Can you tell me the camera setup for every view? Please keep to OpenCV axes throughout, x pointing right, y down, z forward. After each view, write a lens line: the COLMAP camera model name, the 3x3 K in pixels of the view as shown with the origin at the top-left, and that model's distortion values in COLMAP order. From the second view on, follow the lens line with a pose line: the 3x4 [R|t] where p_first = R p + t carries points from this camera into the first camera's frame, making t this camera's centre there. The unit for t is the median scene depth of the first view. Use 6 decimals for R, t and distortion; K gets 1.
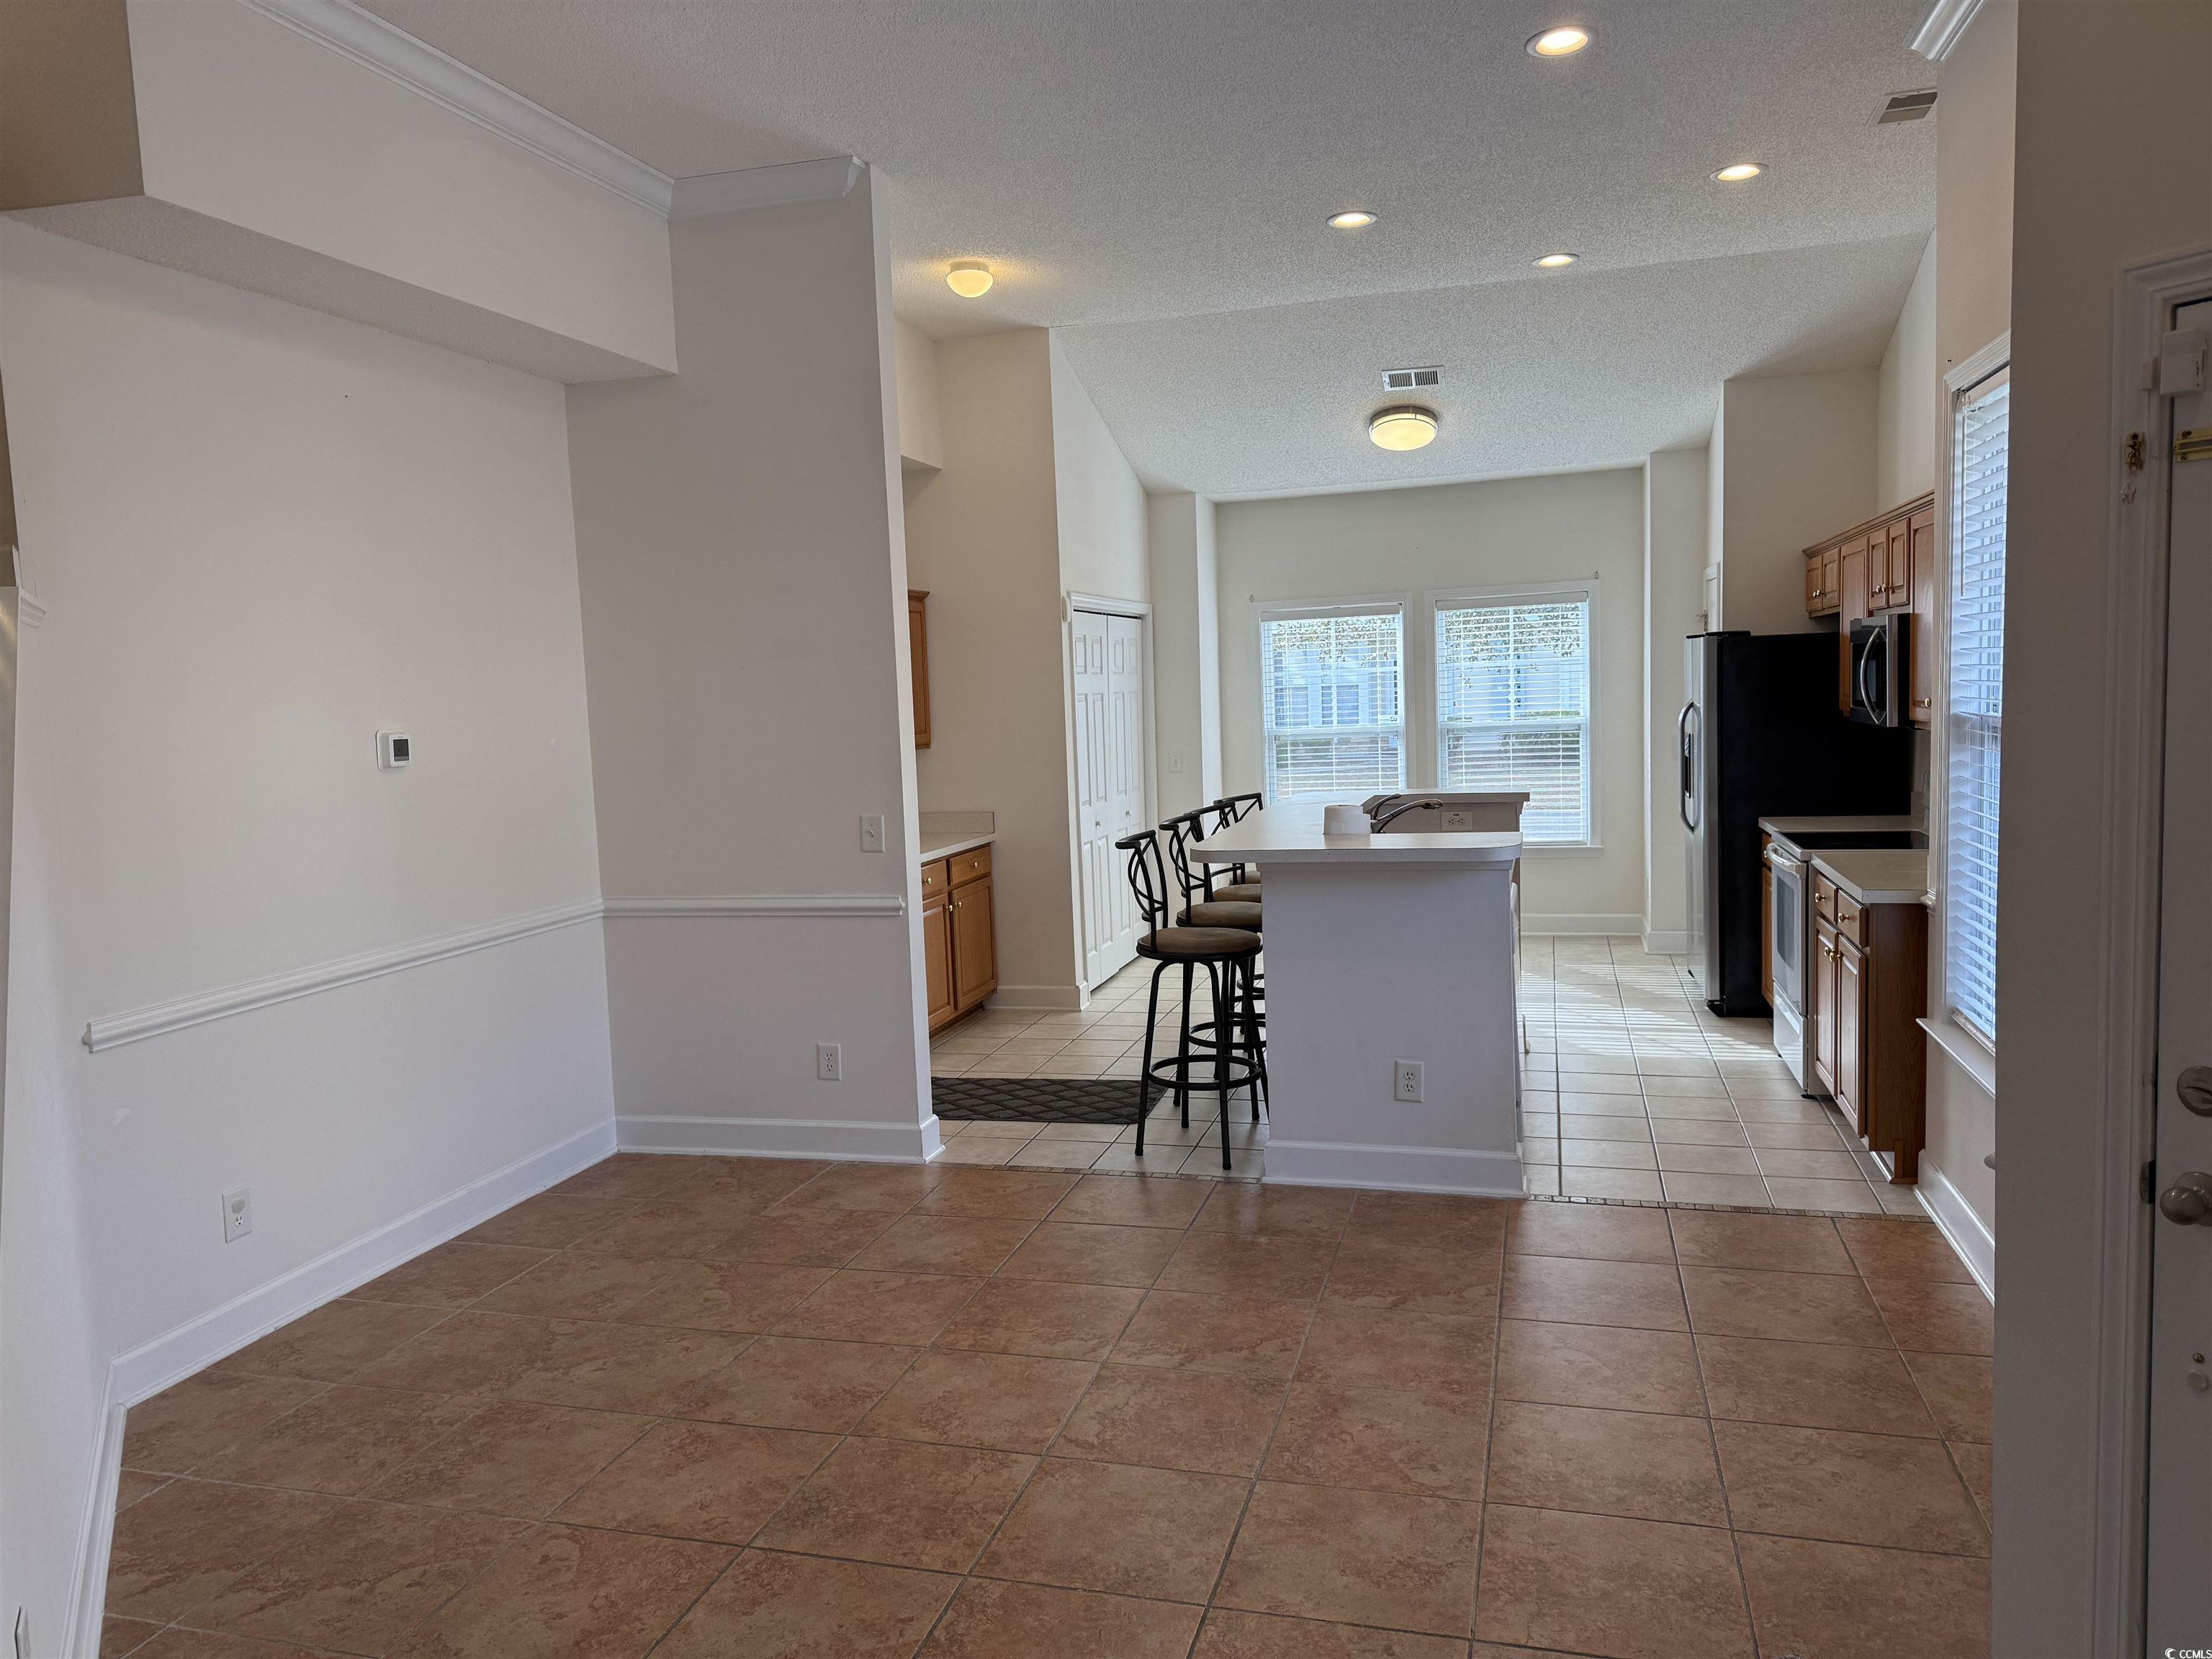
lens RADIAL K [[1552.3, 0, 1106.5], [0, 1552.3, 830.1], [0, 0, 1]] dist [-0.006624, -0.006140]
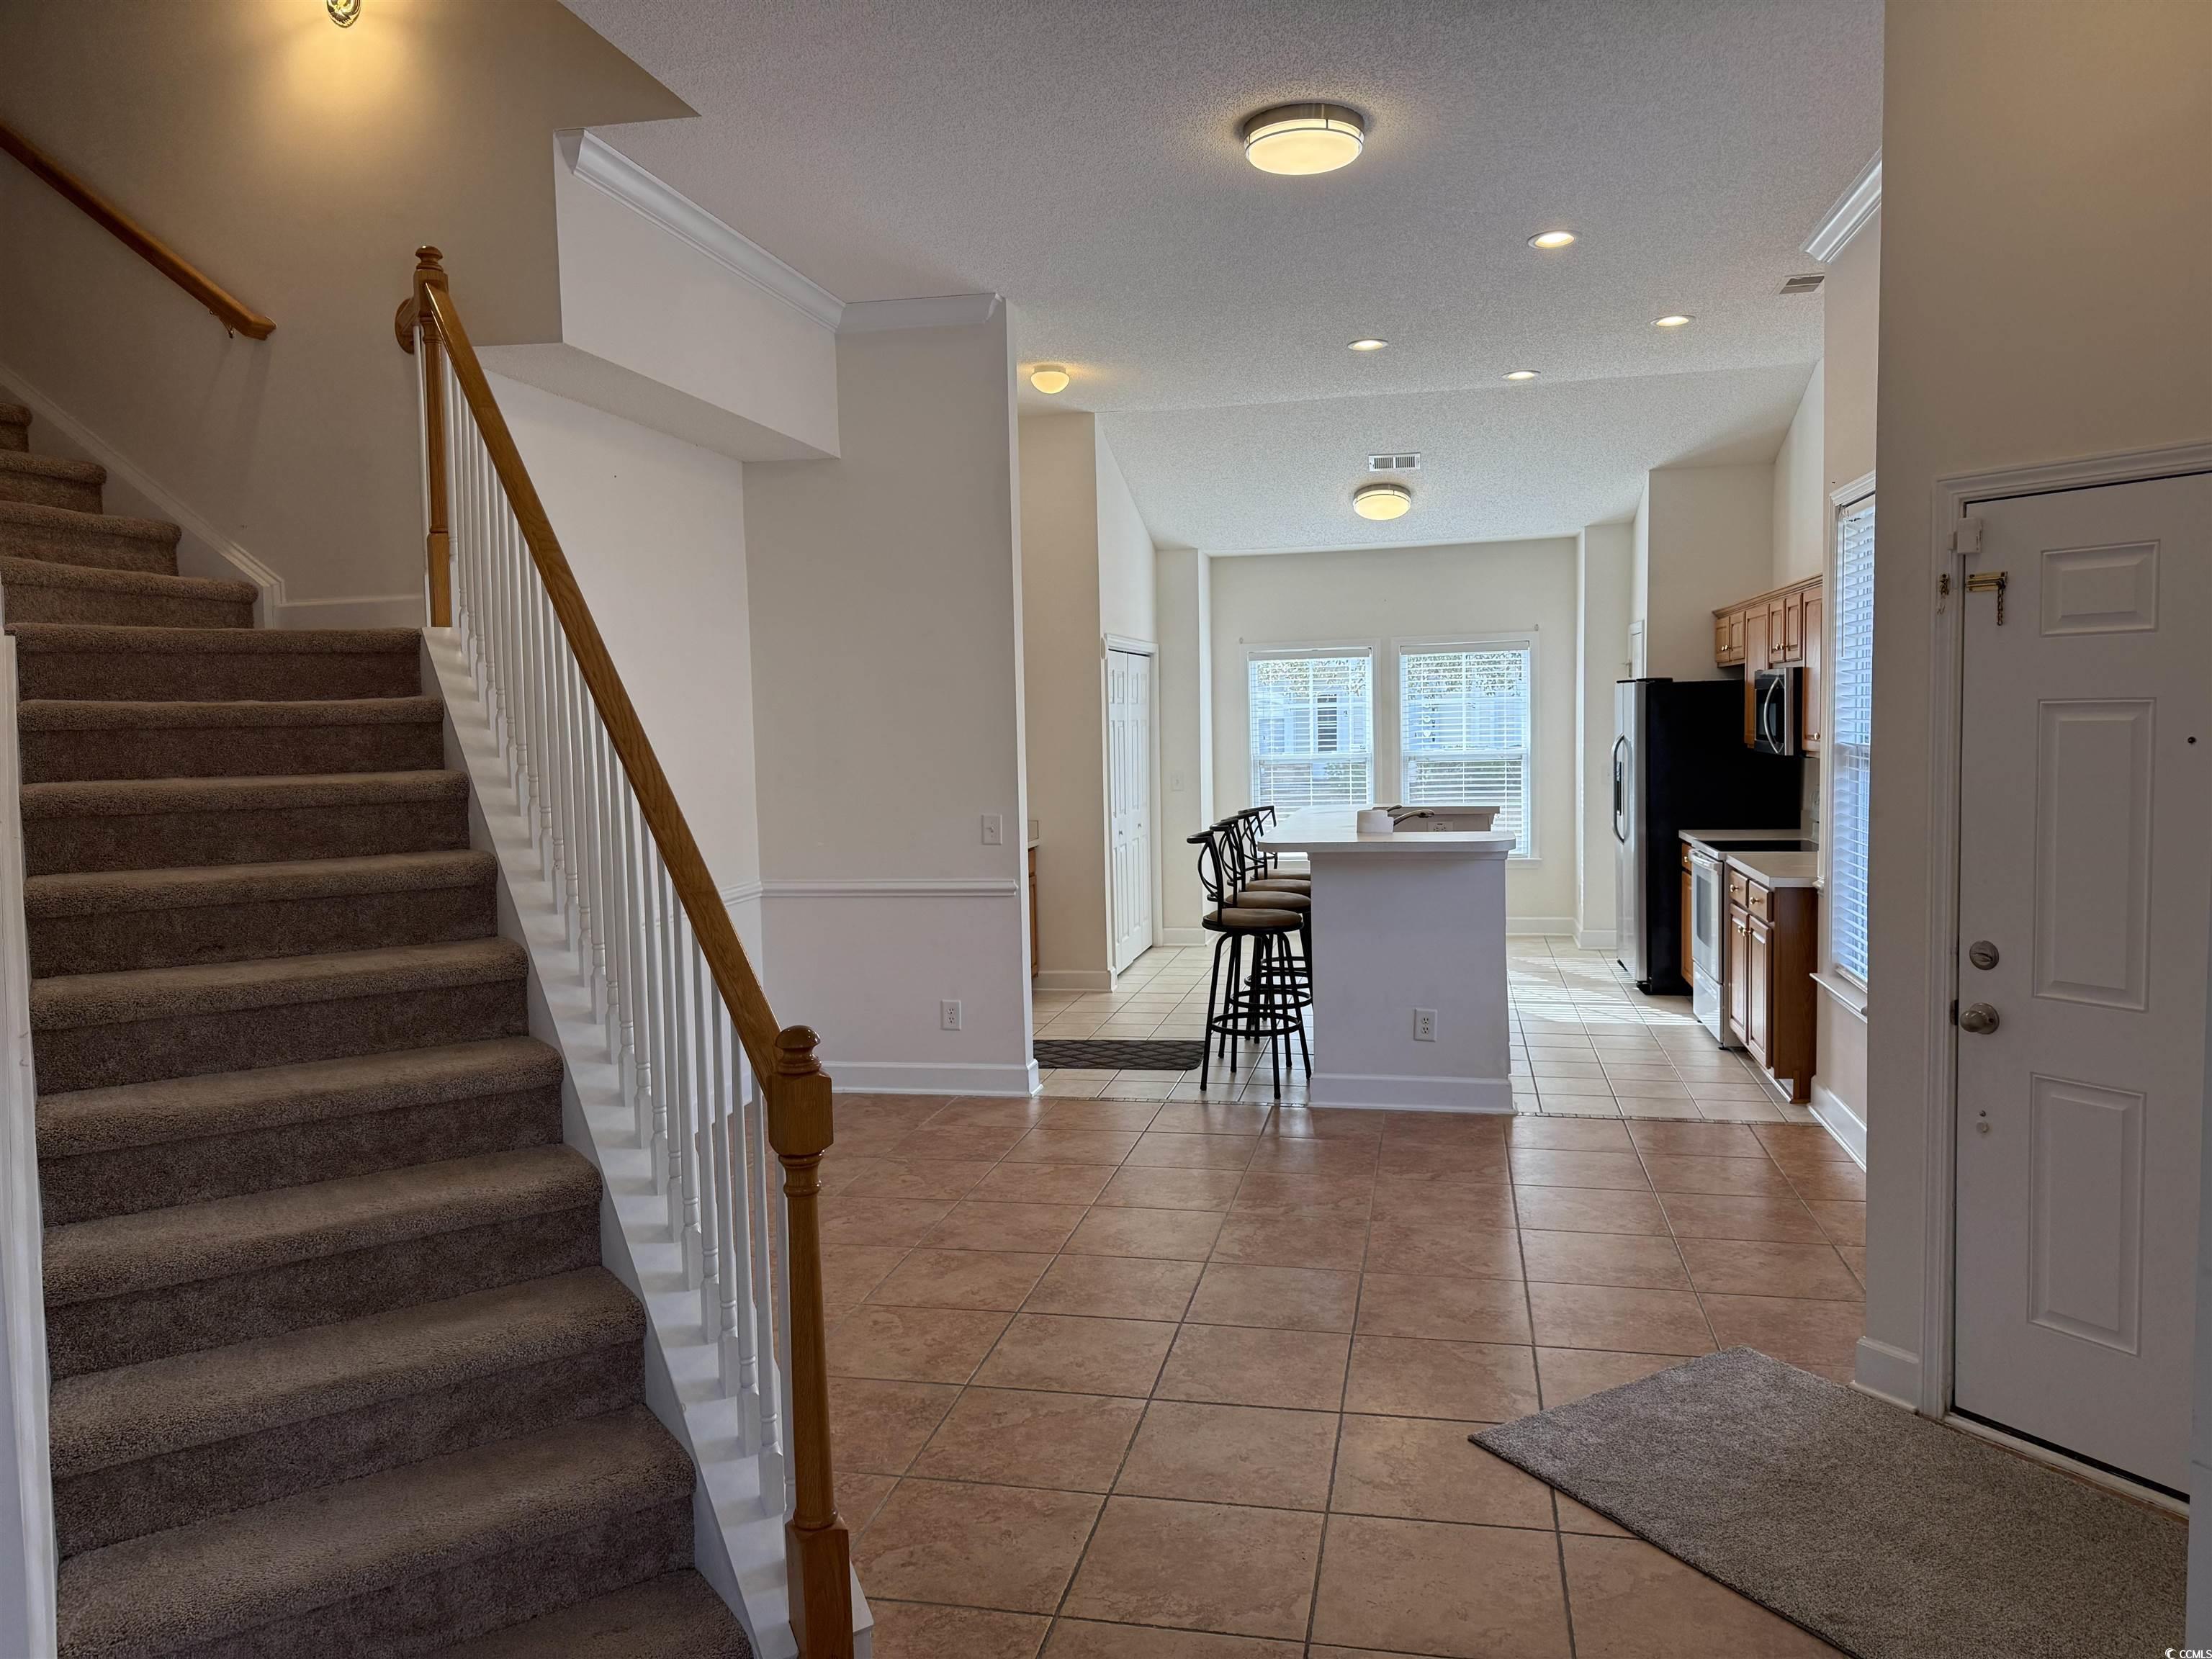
lens RADIAL K [[1552.3, 0, 1106.7], [0, 1552.3, 824.2], [0, 0, 1]] dist [-0.006624, -0.006140]
pose [[0.997851, 0.011579, 0.064491, -0.143249], [-0.010003, 0.999645, -0.024710, 0.028734], [-0.064755, 0.024012, 0.997612, -0.250608]]
